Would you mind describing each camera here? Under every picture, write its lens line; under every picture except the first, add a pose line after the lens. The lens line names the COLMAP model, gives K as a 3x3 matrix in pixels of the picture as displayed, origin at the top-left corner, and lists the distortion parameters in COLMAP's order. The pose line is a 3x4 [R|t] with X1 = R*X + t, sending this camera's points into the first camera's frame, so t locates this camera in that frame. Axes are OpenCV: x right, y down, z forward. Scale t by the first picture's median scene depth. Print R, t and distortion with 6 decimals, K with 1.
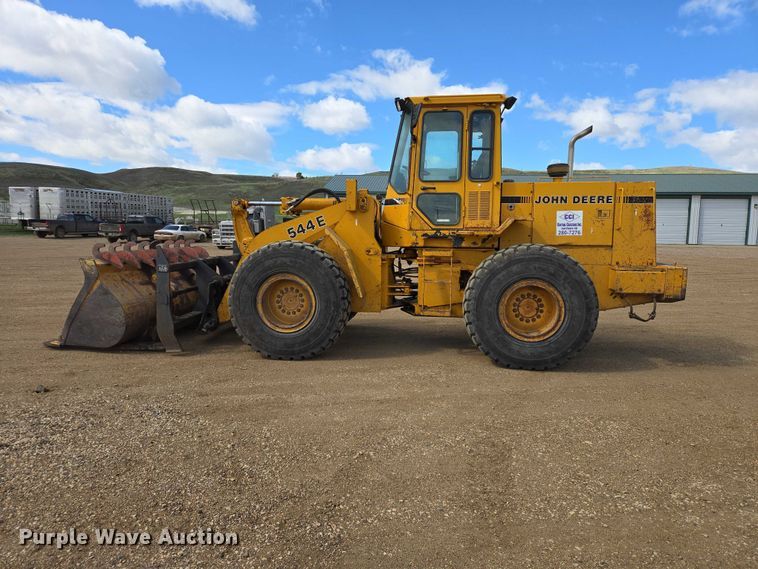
lens RADIAL K [[511.9, 0, 380.3], [0, 511.9, 286.7], [0, 0, 1]] dist [0.011055, -0.011783]
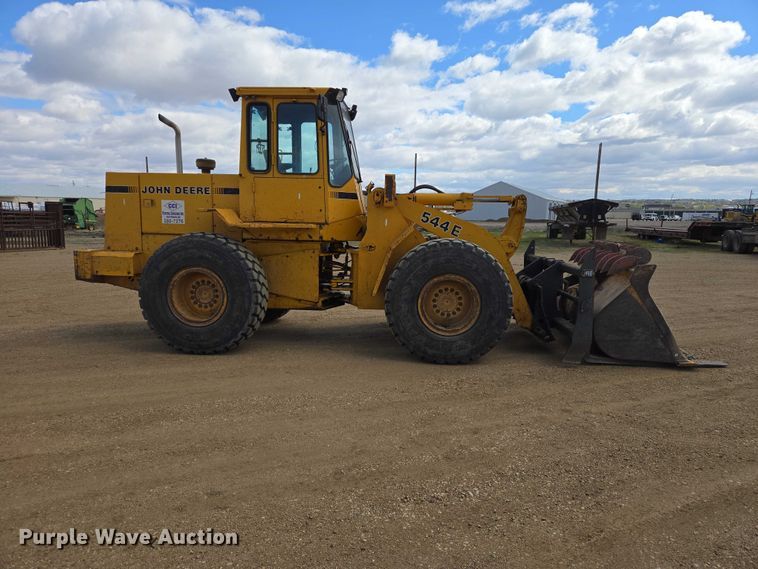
lens RADIAL K [[529.4, 0, 380.0], [0, 529.4, 281.3], [0, 0, 1]] dist [0.075437, -0.034699]
pose [[0.999925, 0.001806, 0.012108, 0.367502], [-0.001794, 0.999998, -0.000998, 0.009555], [-0.012110, 0.000976, 0.999926, -0.056024]]
